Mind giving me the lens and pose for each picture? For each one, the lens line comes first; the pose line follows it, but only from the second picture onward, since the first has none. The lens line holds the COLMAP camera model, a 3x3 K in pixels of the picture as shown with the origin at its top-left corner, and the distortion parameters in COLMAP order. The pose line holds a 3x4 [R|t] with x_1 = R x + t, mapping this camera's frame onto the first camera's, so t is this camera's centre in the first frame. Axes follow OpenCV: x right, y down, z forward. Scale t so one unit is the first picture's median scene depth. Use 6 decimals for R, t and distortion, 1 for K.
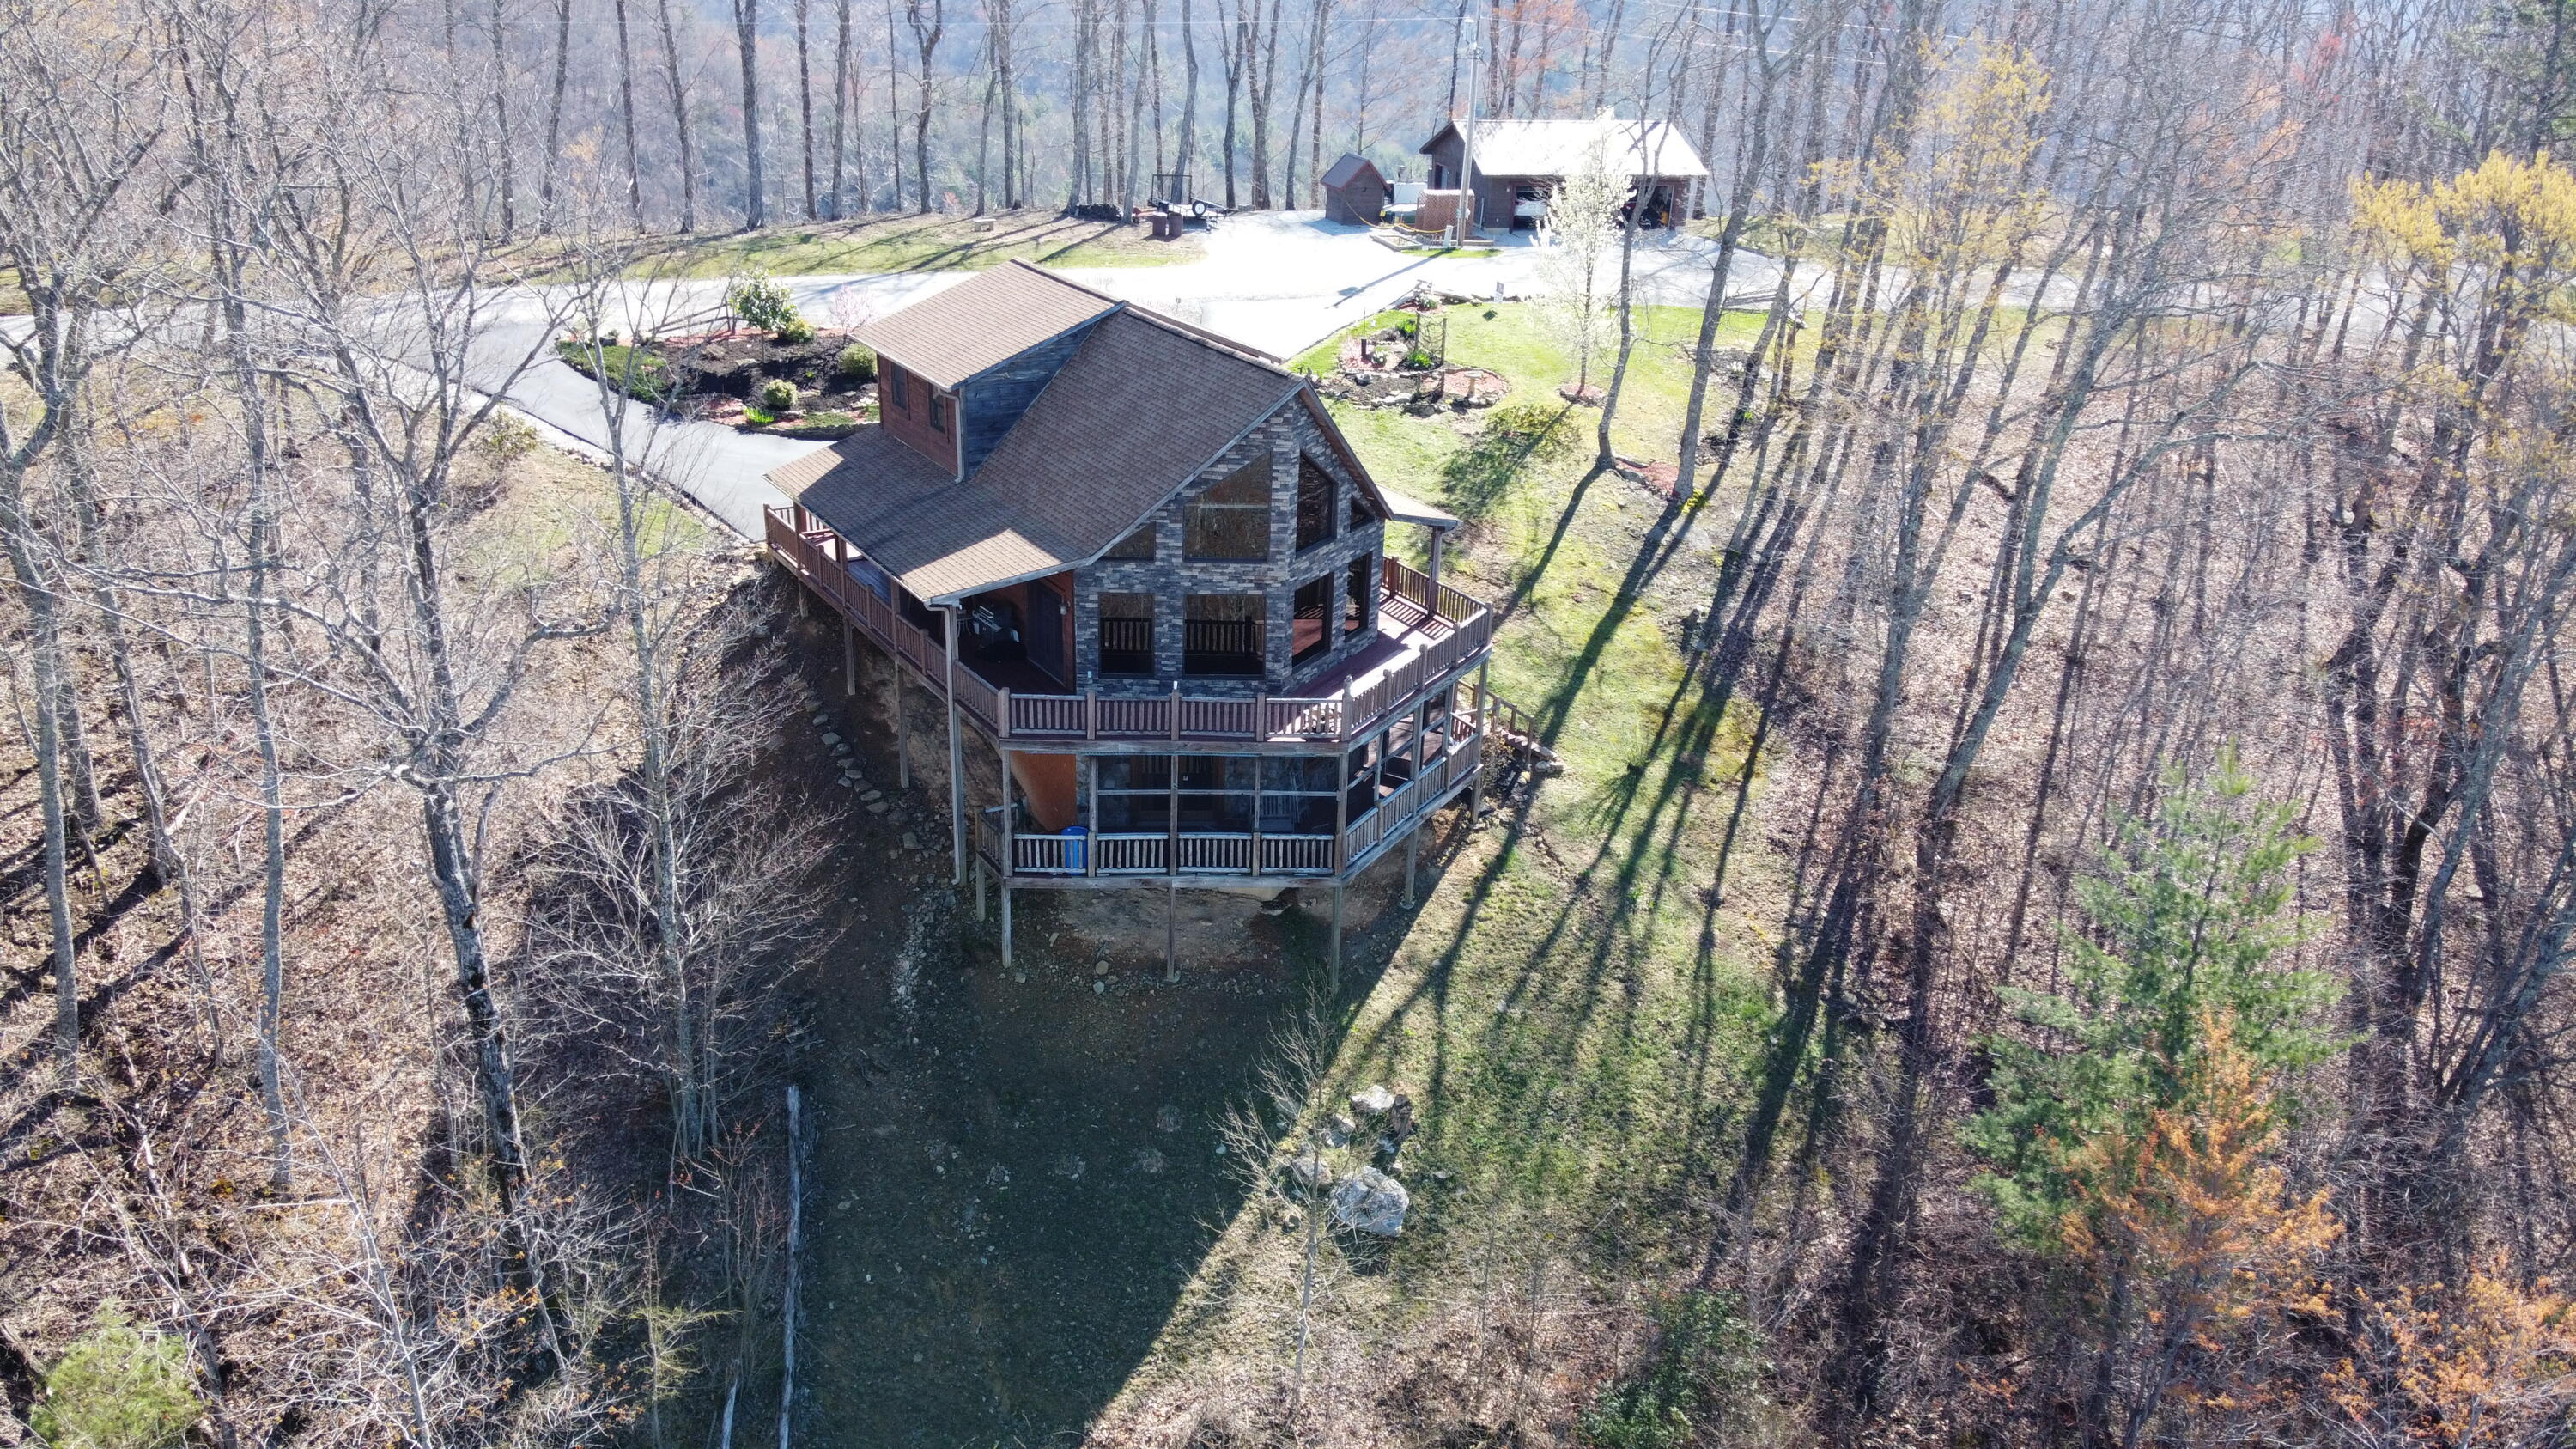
lens RADIAL K [[1894.0, 0, 1298.2], [0, 1894.0, 725.0], [0, 0, 1]] dist [0.283040, -0.751543]
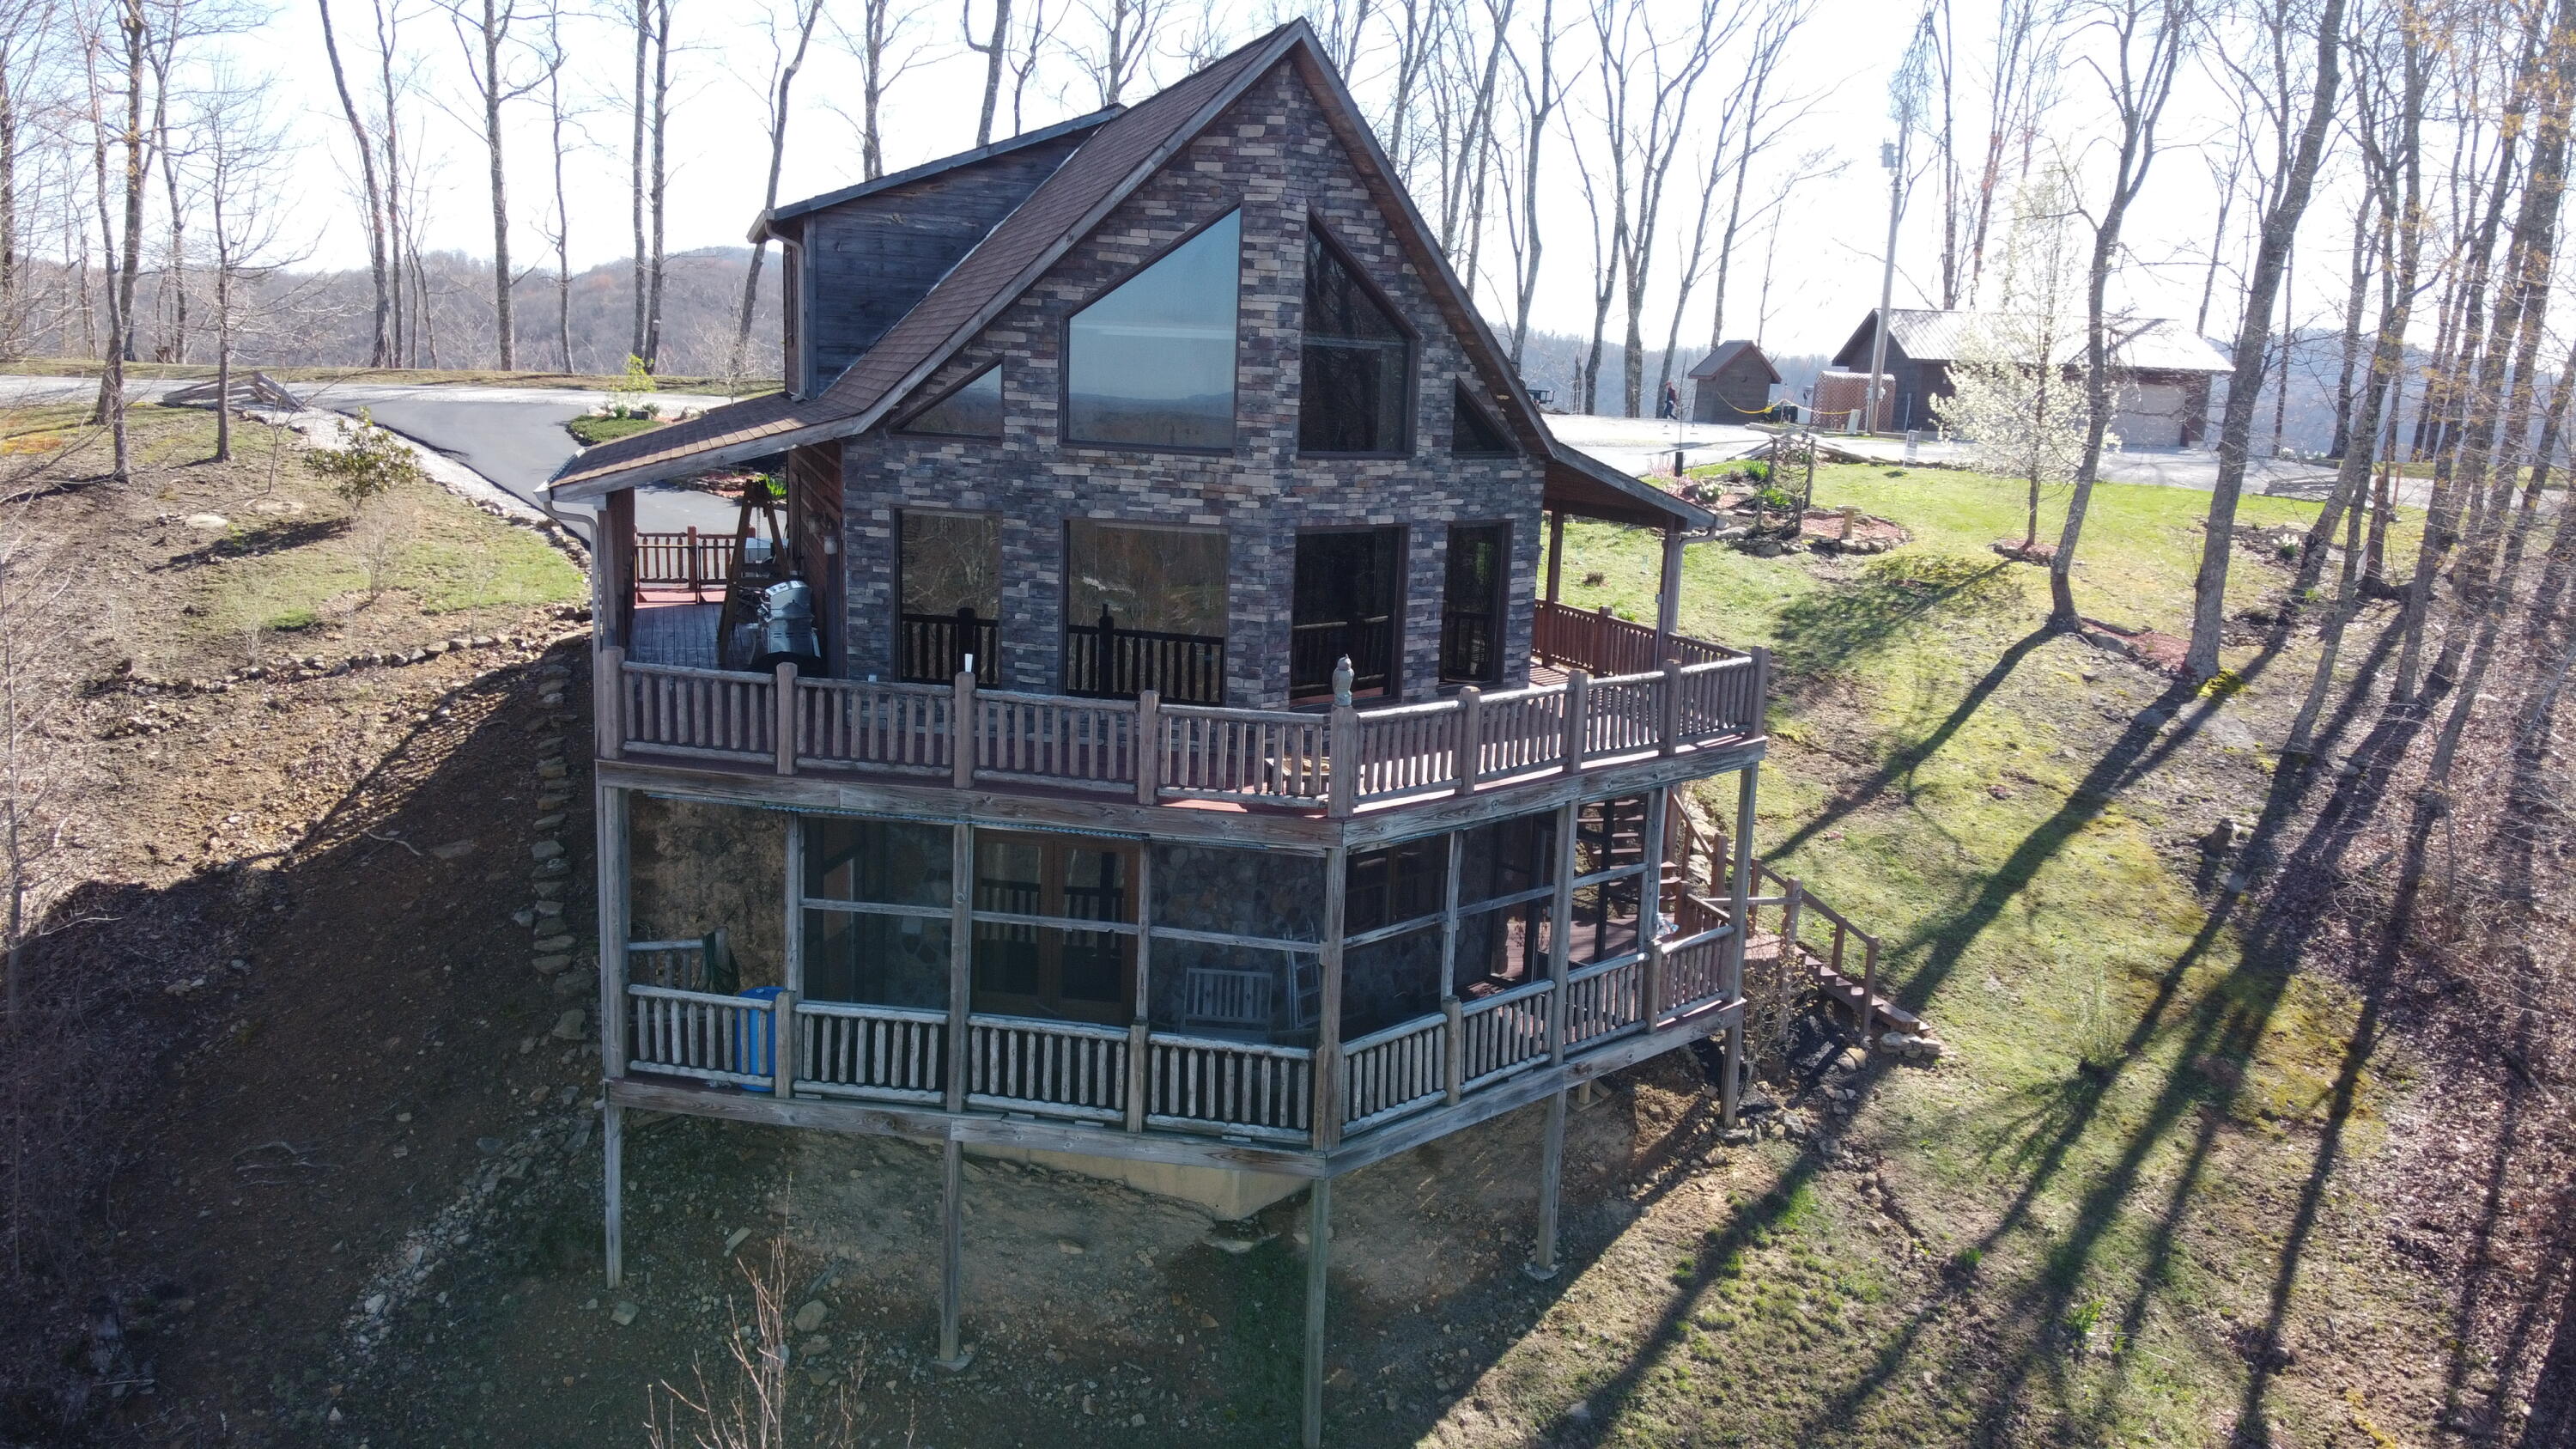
lens RADIAL K [[1911.5, 0, 1299.9], [0, 1911.5, 719.2], [0, 0, 1]] dist [0.132937, -0.249679]
pose [[0.969012, 0.045838, -0.242721, 0.094081], [-0.100135, 0.971164, -0.216364, 0.063183], [0.225805, 0.233964, 0.945660, 0.453162]]
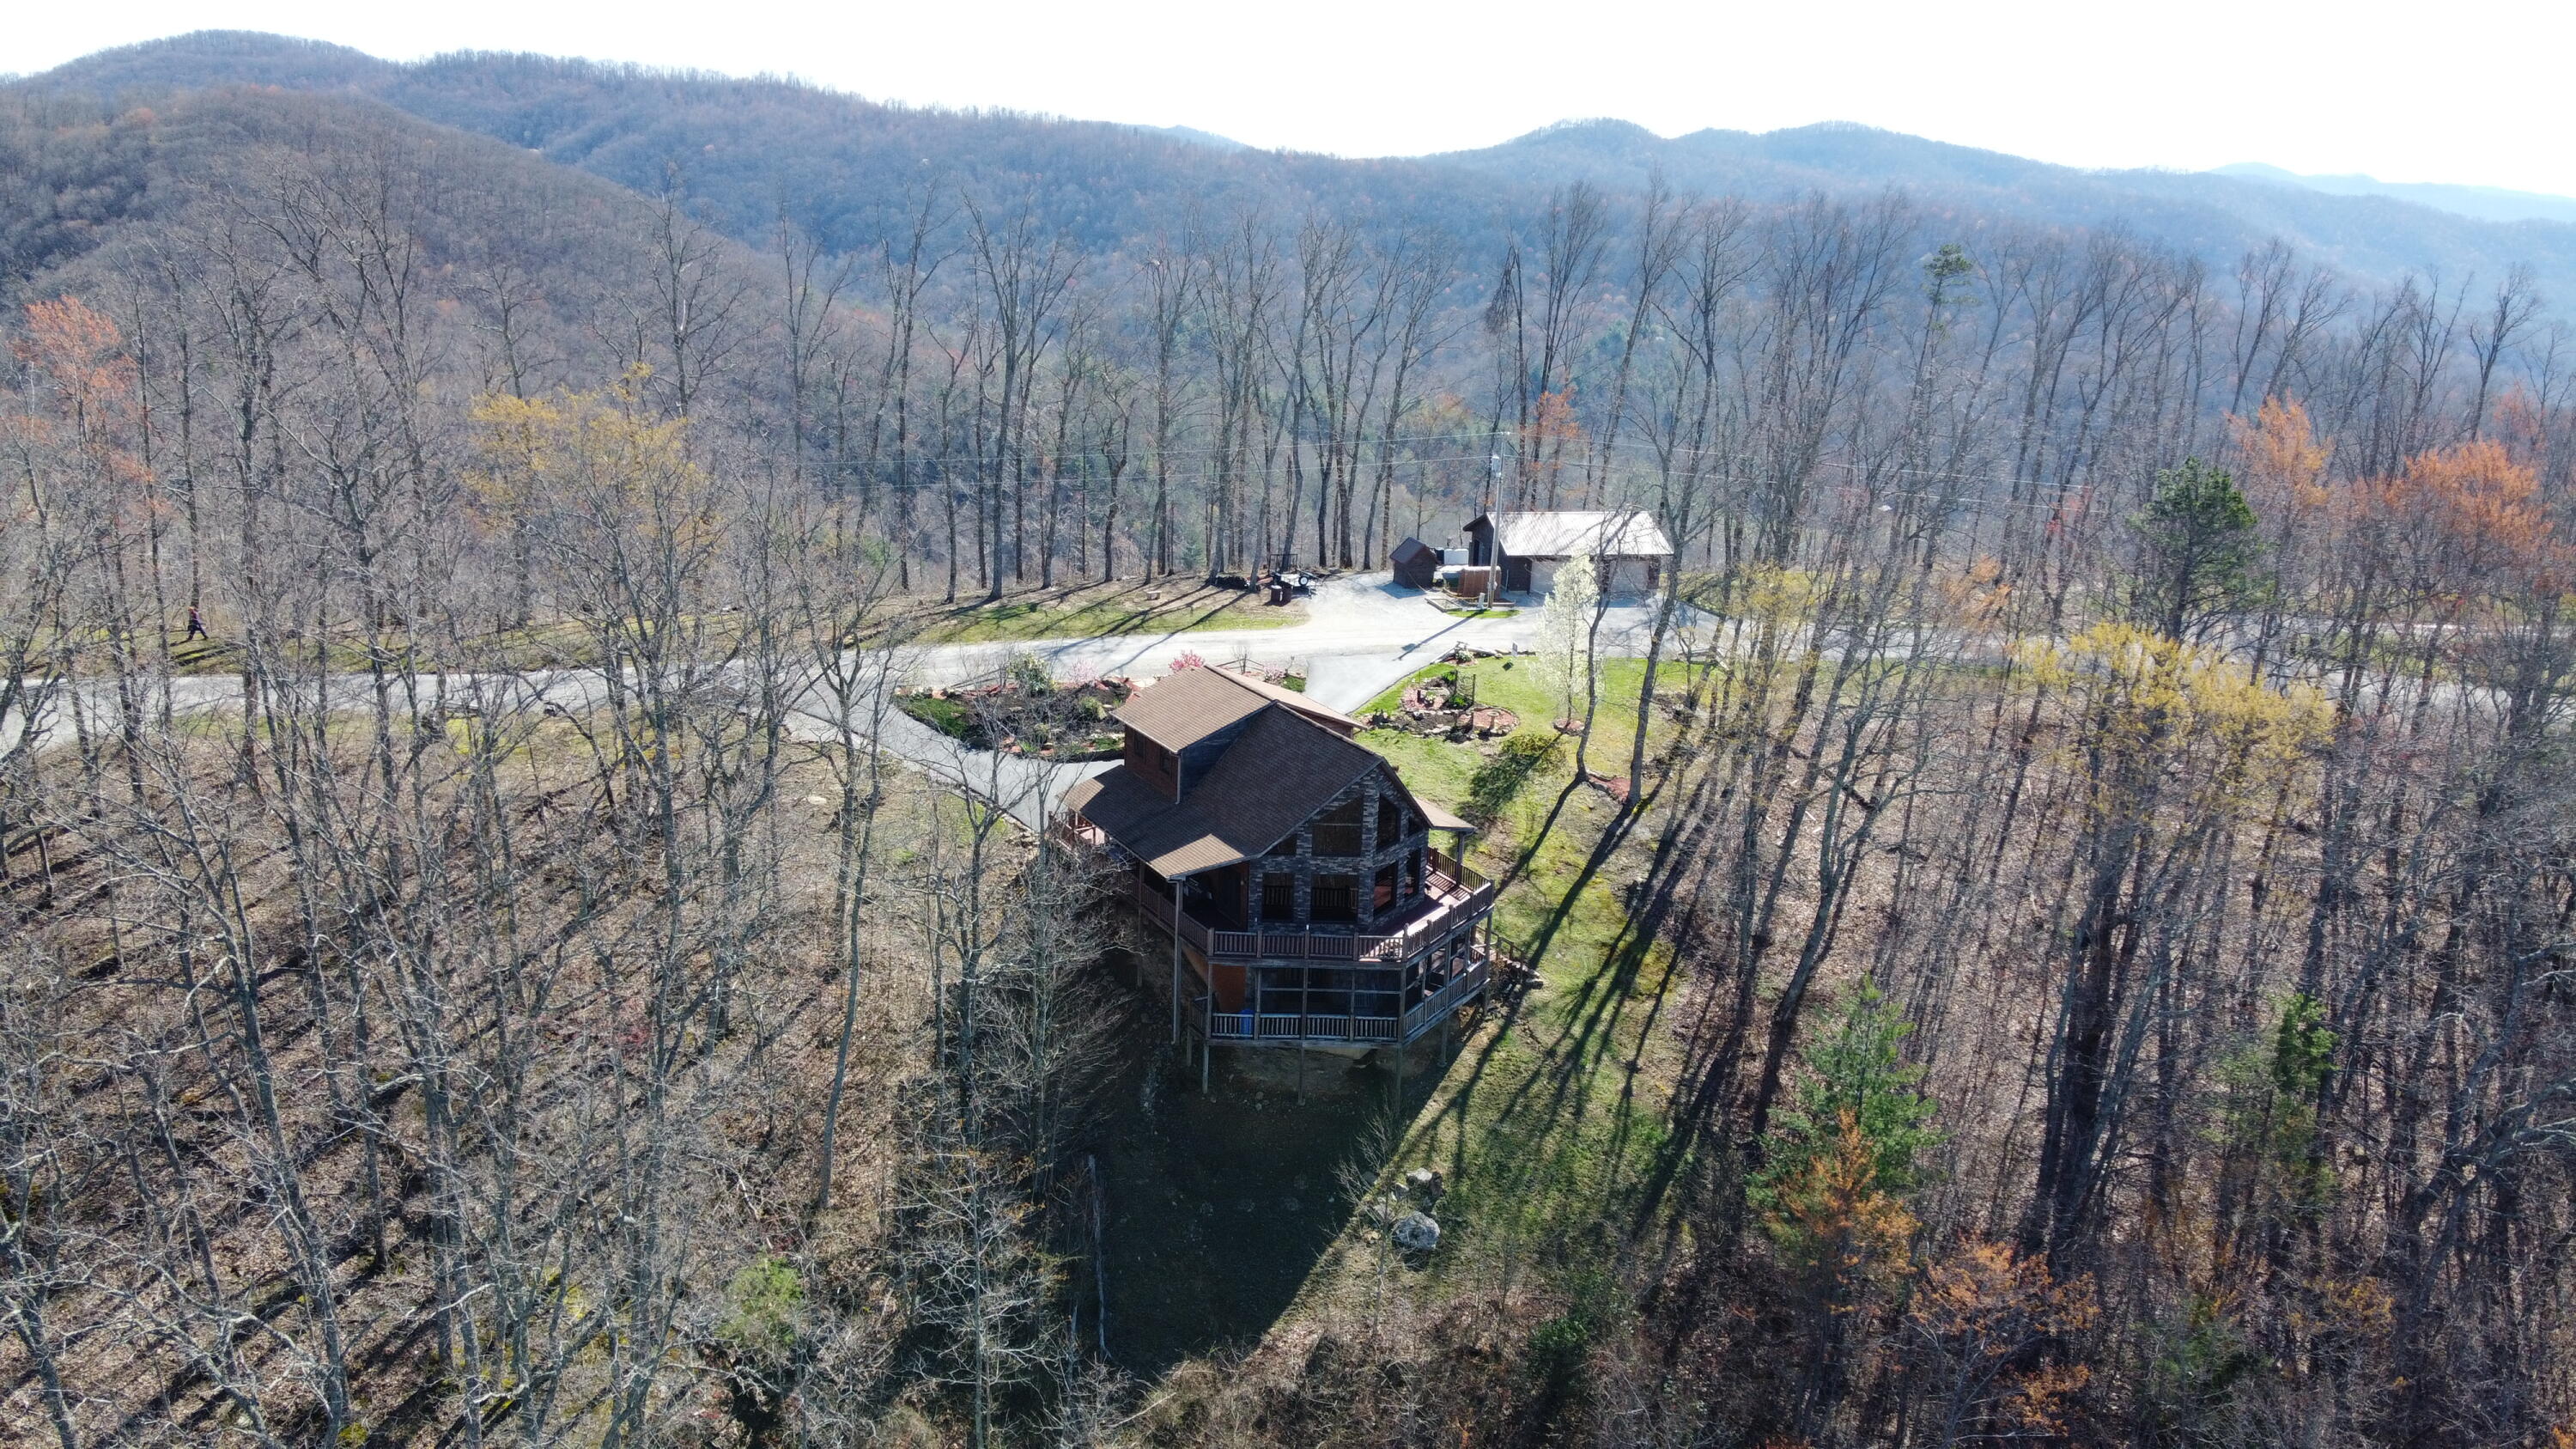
lens RADIAL K [[1894.0, 0, 1298.2], [0, 1894.0, 725.0], [0, 0, 1]] dist [0.283040, -0.751543]
pose [[0.999393, 0.010520, -0.033225, -0.013085], [-0.014369, 0.992933, -0.117801, 0.000347], [0.031751, 0.118207, 0.992481, -0.592162]]
